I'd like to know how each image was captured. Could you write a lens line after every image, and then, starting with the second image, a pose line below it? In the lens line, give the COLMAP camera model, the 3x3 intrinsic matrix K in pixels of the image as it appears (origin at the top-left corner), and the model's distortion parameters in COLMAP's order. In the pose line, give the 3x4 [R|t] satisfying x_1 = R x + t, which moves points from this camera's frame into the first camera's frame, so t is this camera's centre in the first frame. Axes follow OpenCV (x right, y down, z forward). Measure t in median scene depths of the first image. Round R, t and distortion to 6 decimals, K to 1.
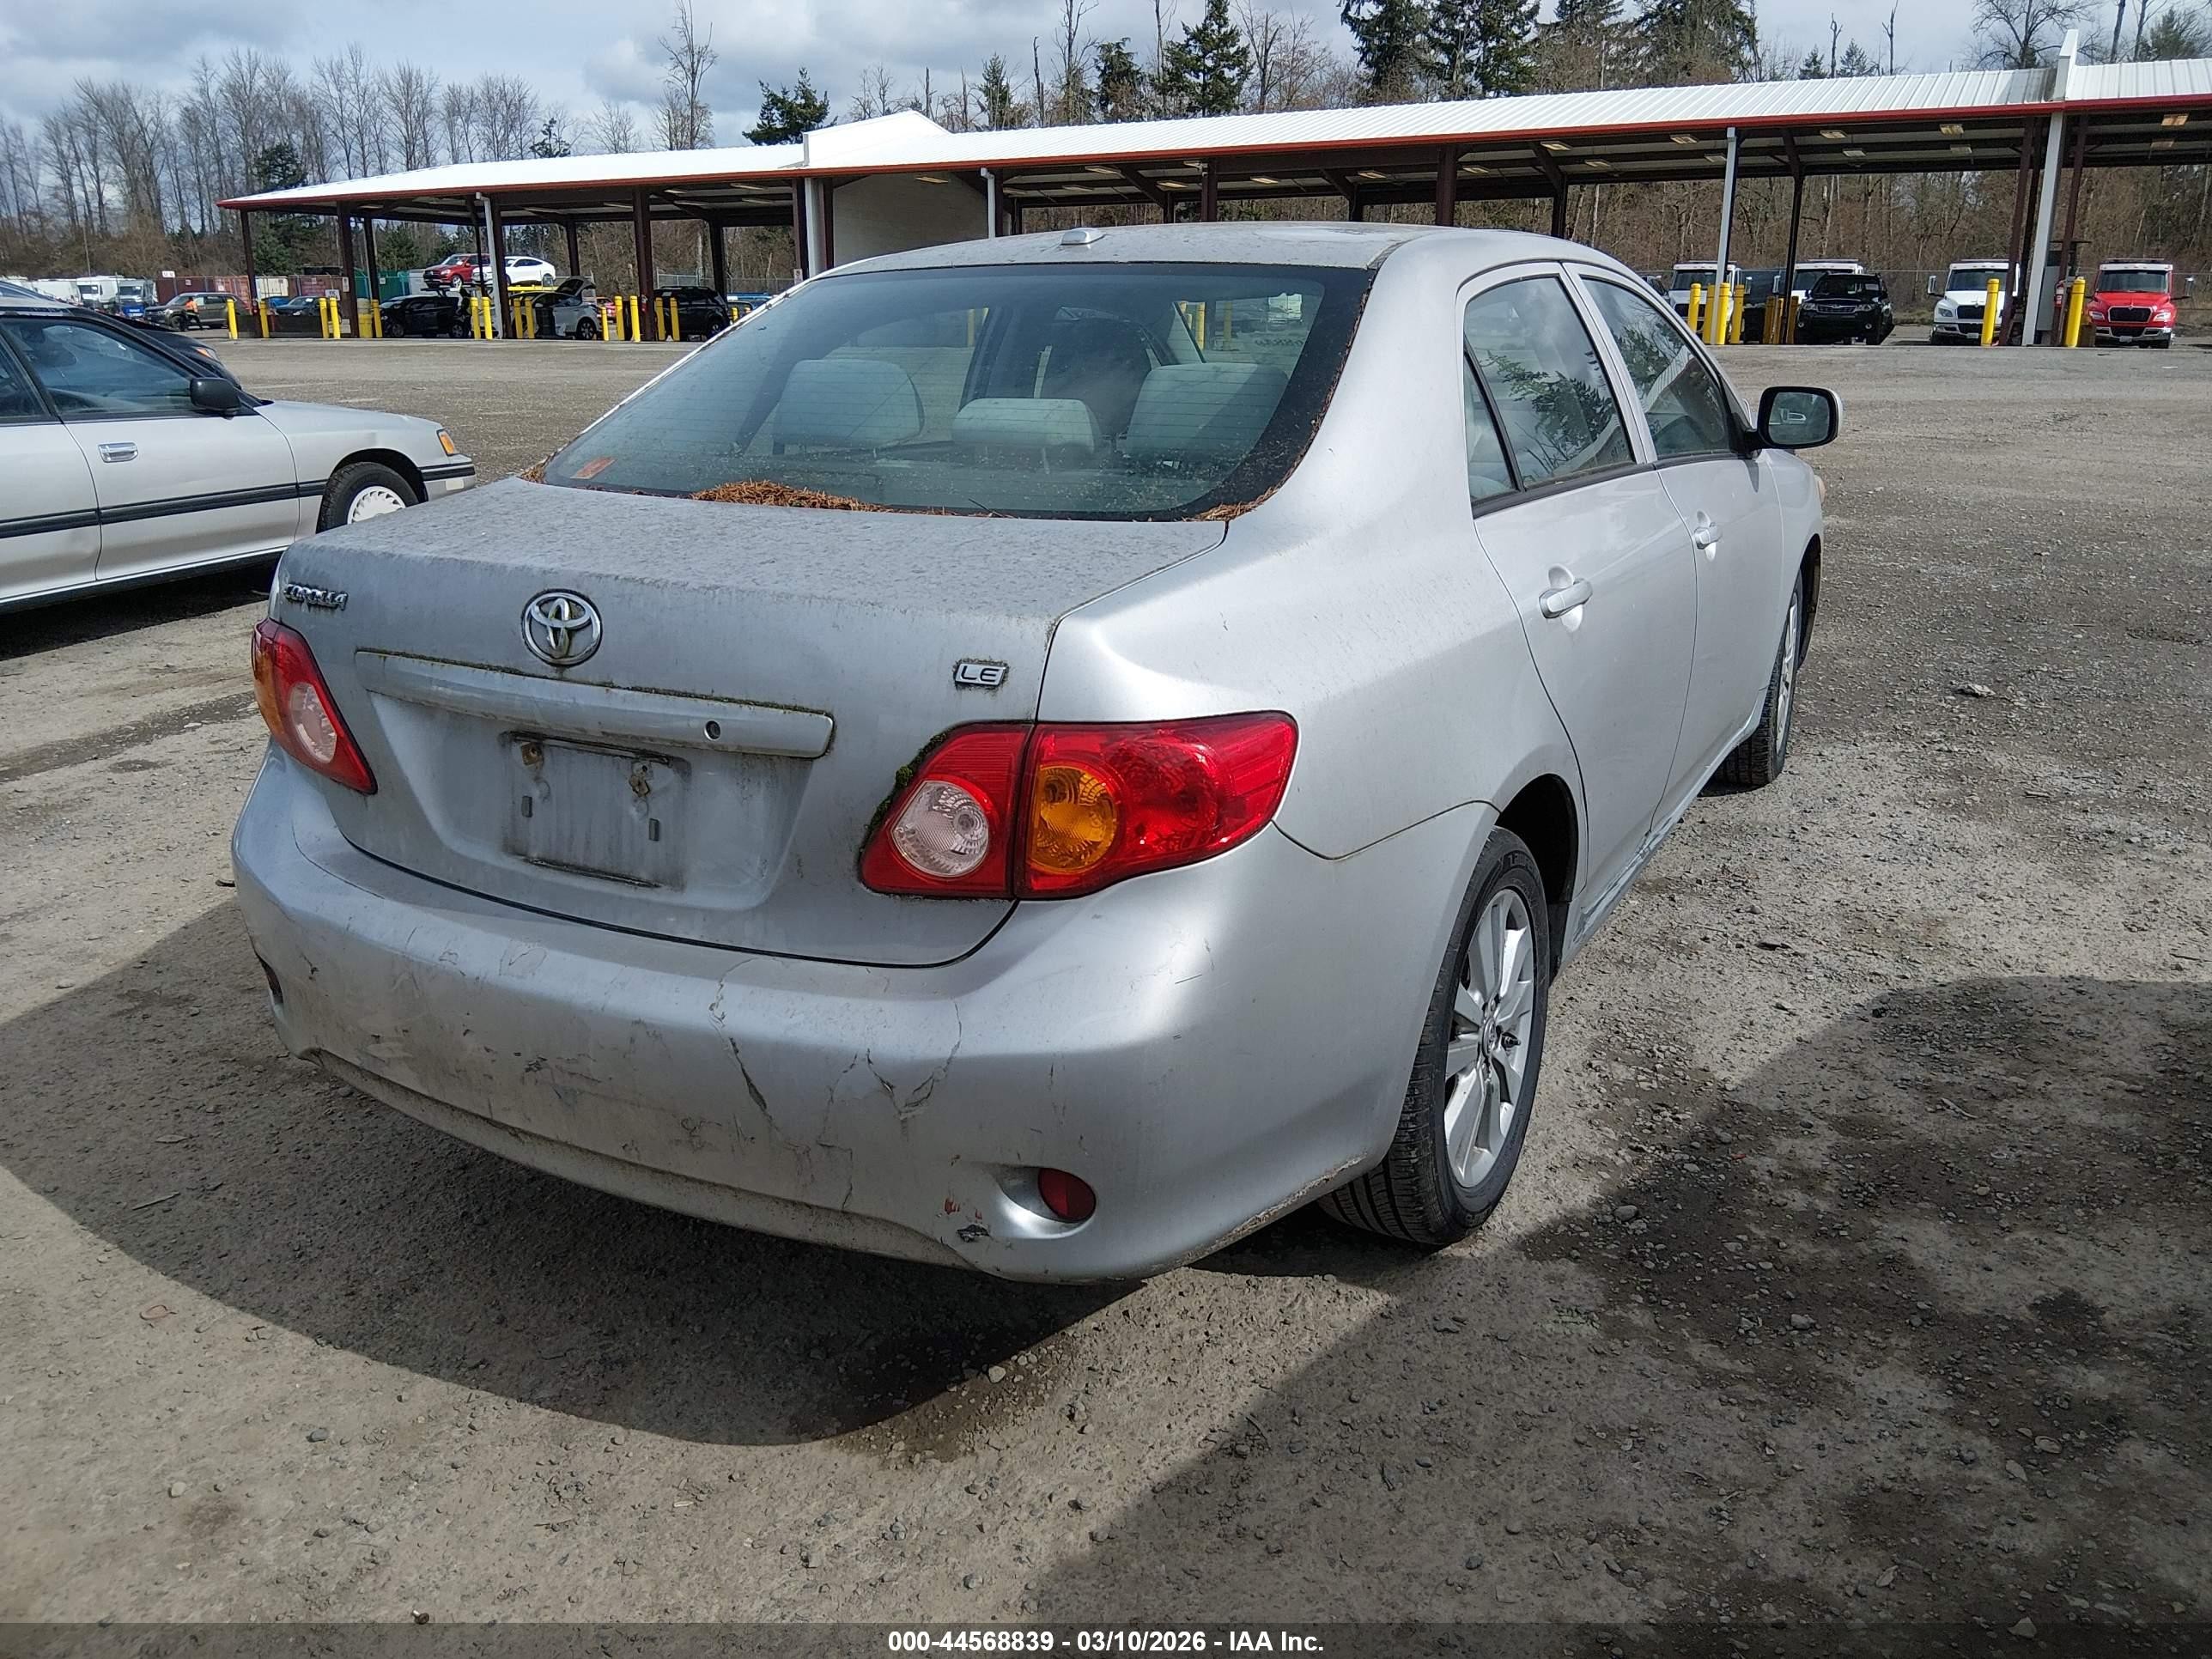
lens RADIAL K [[1739.3, 0, 1103.0], [0, 1739.3, 843.0], [0, 0, 1]] dist [0.086716, -0.141336]
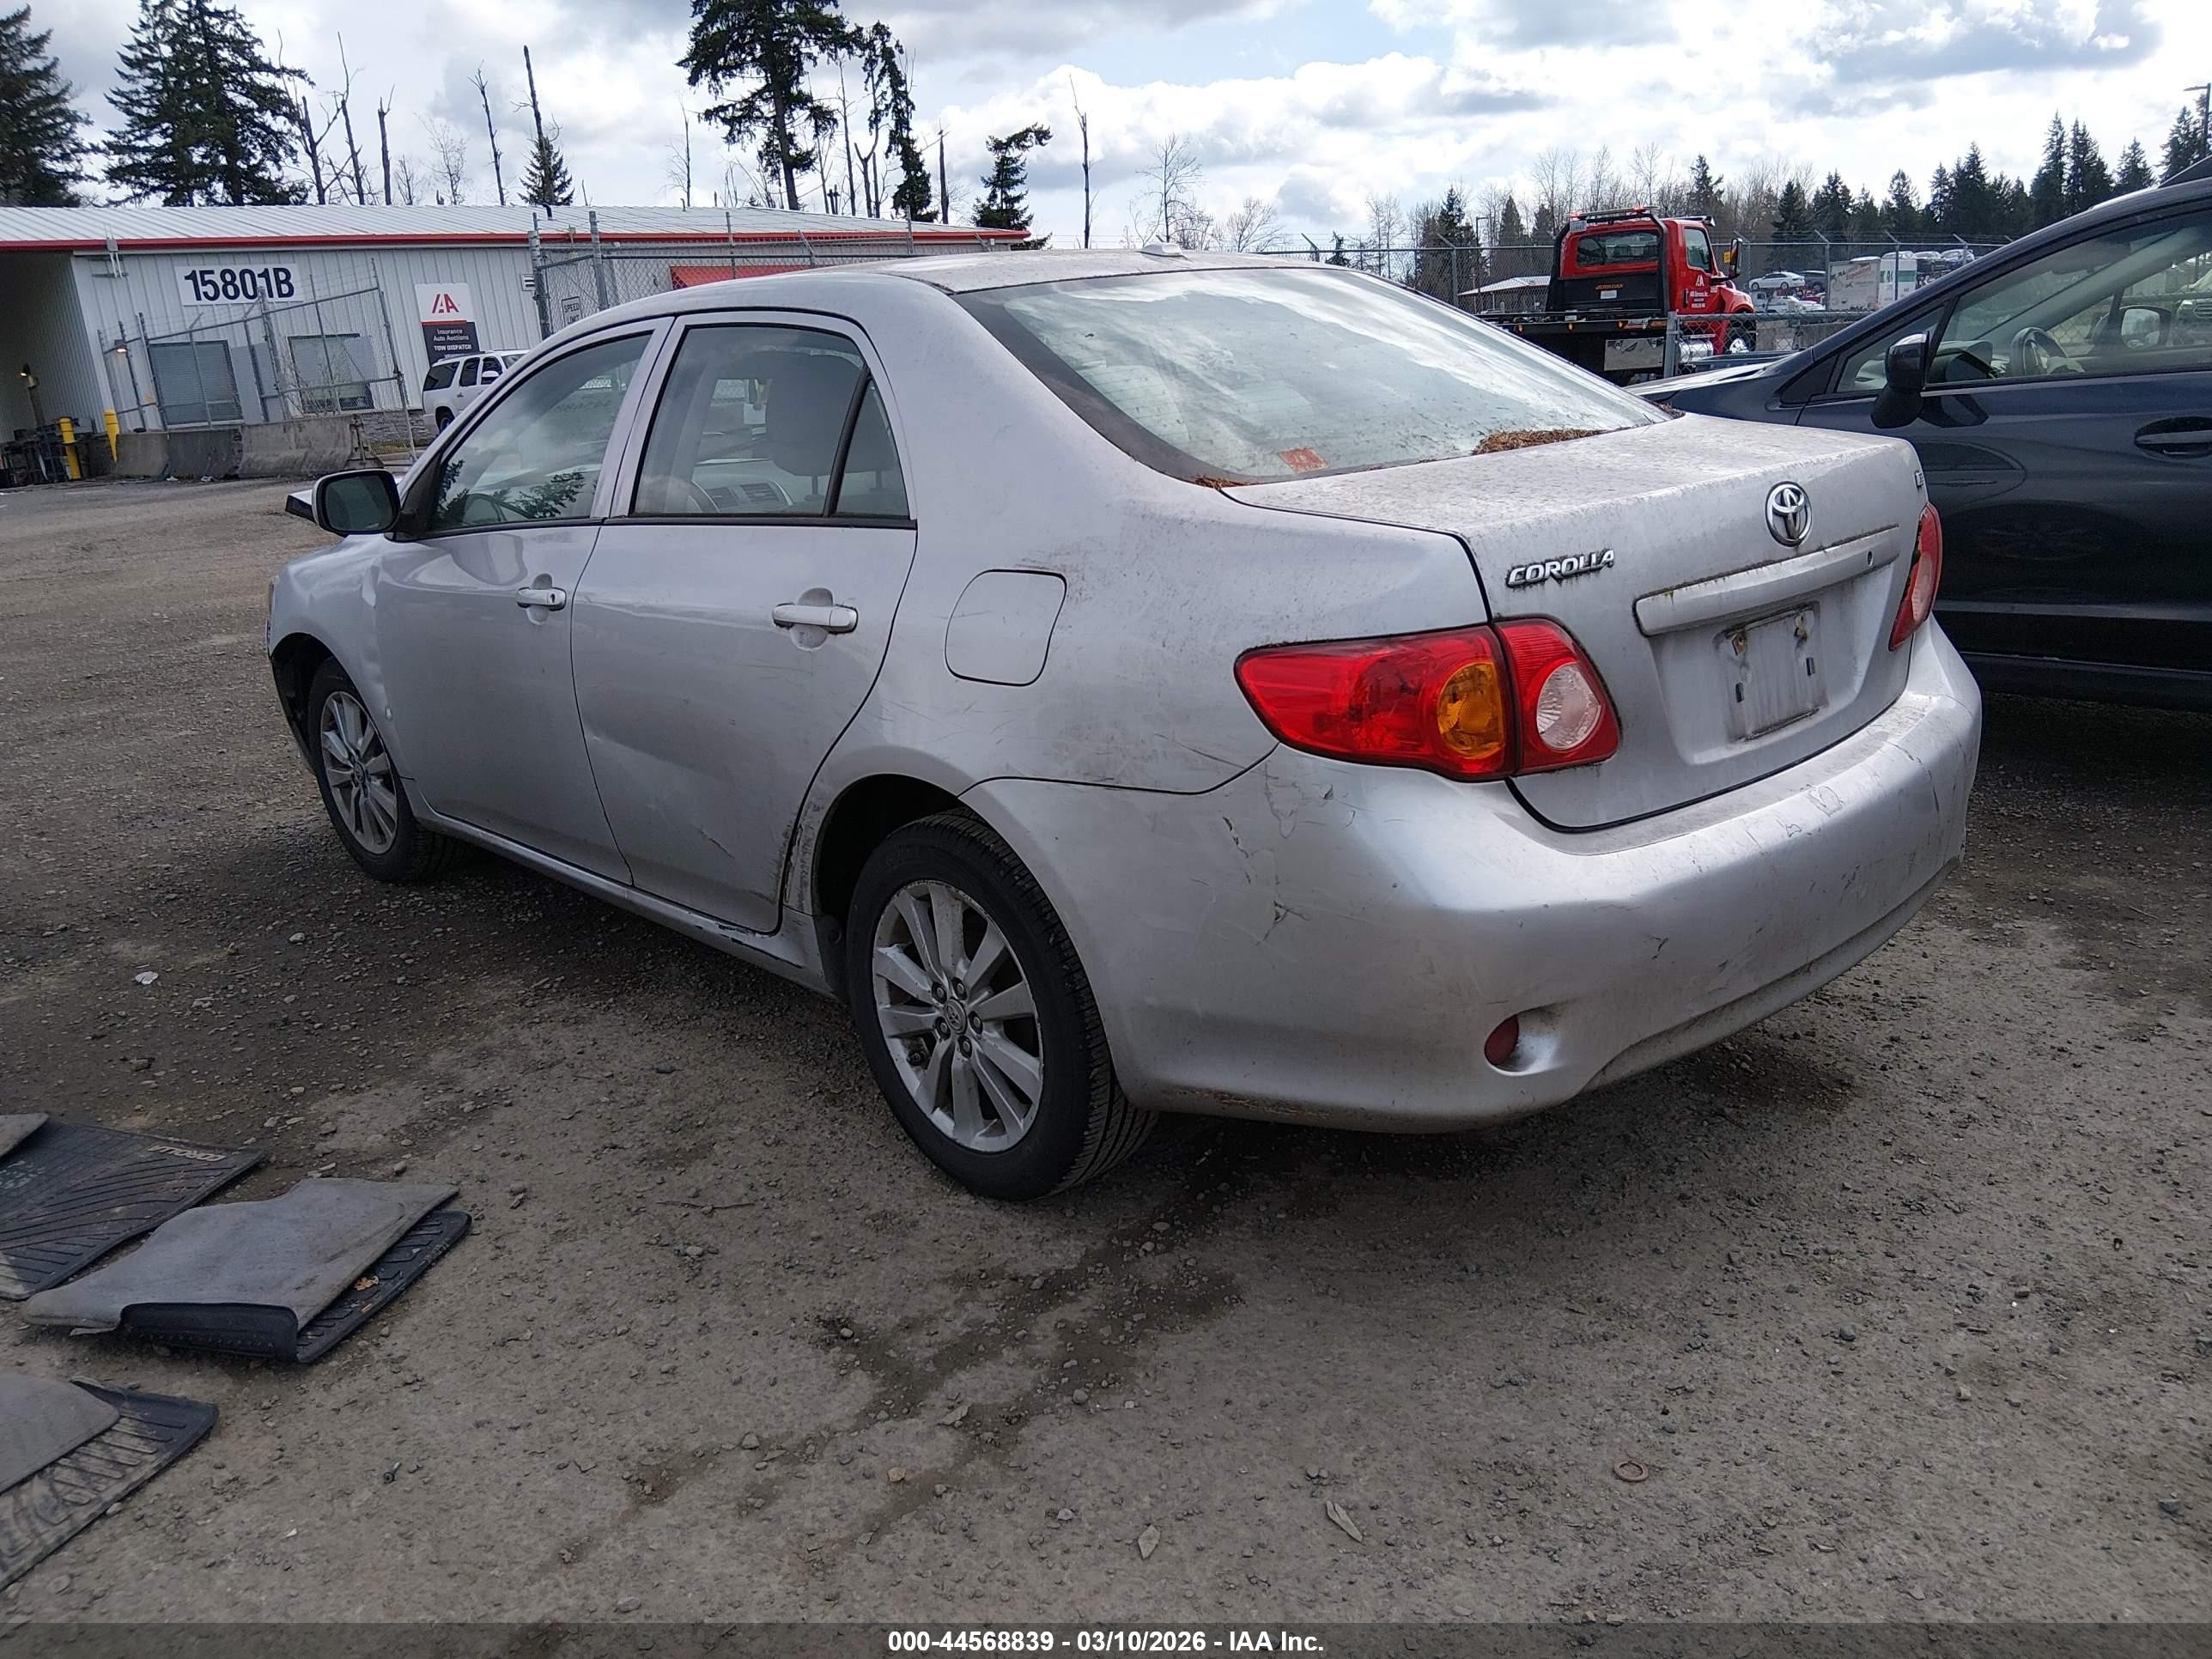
lens RADIAL K [[1746.4, 0, 1144.3], [0, 1746.4, 836.6], [0, 0, 1]] dist [0.039632, -0.063155]
pose [[0.269436, -0.271697, 0.923897, -0.133560], [0.355434, 0.919697, 0.166806, -0.023128], [-0.895026, 0.283441, 0.344370, 0.087908]]
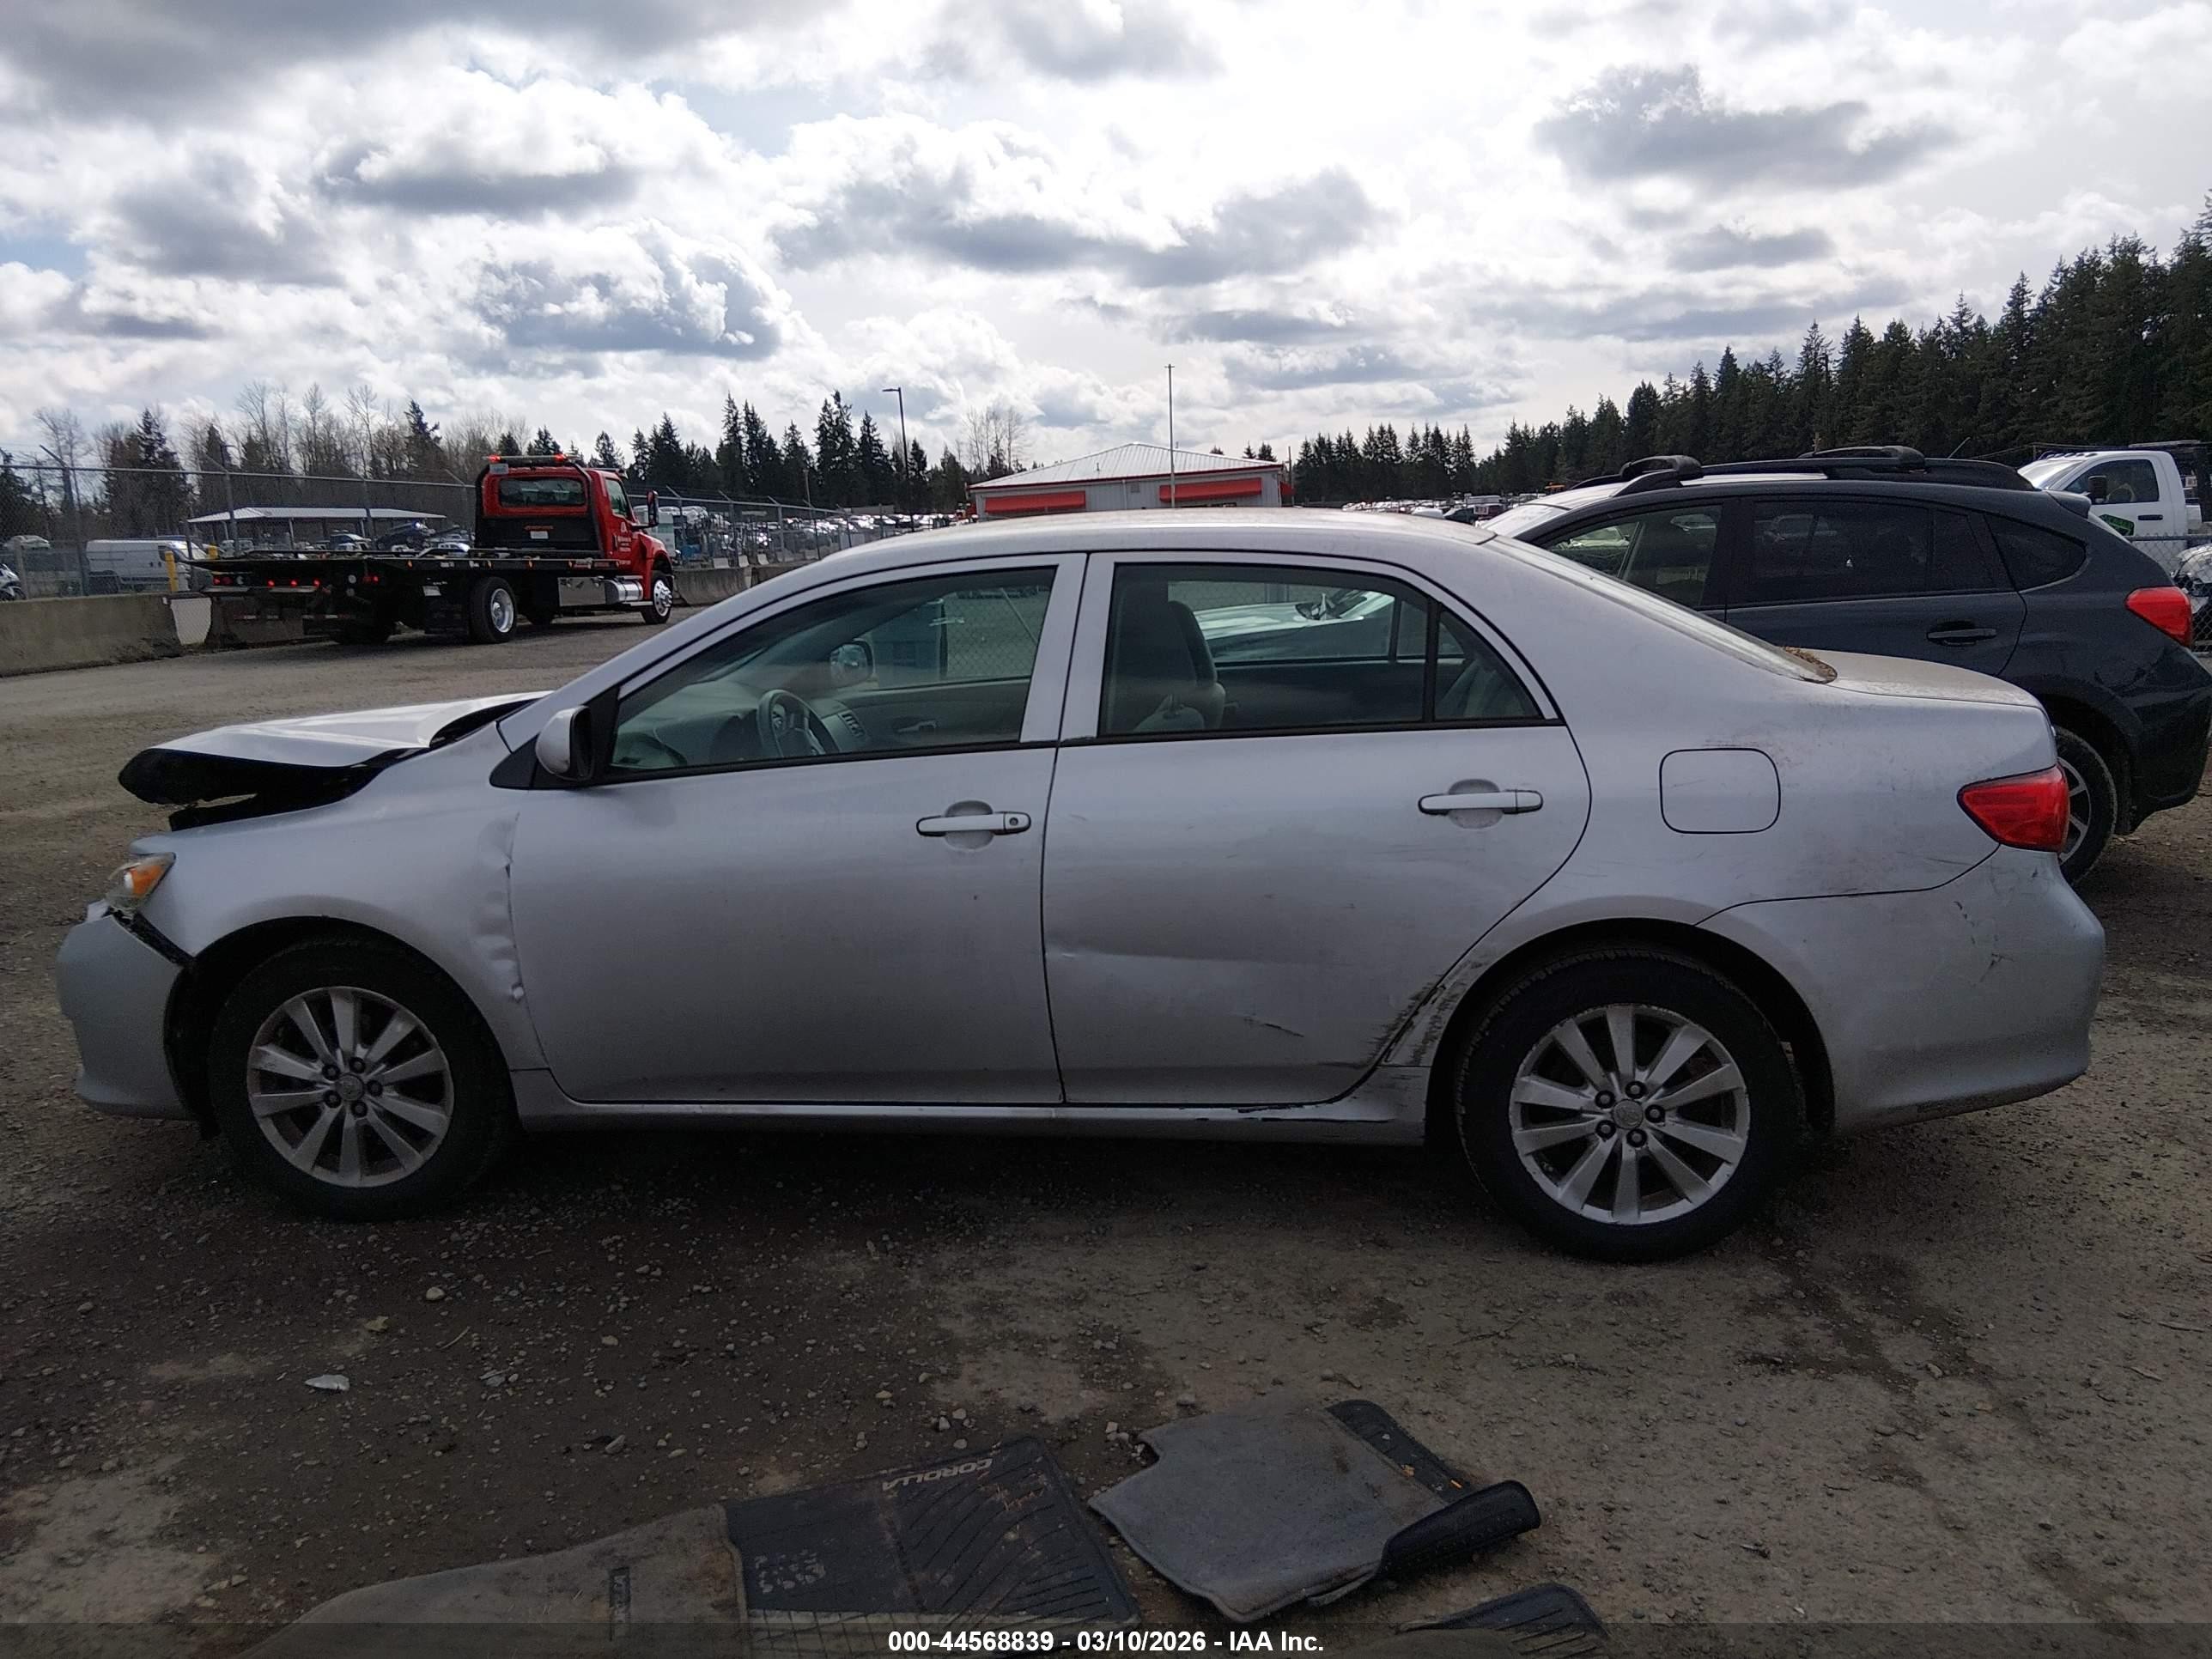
lens RADIAL K [[1739.3, 0, 1103.0], [0, 1739.3, 843.0], [0, 0, 1]] dist [0.086716, -0.141336]
pose [[-0.432705, -0.145088, 0.889784, -0.138250], [0.308033, 0.903774, 0.297167, -0.071111], [-0.847279, 0.402669, -0.346376, 0.214738]]
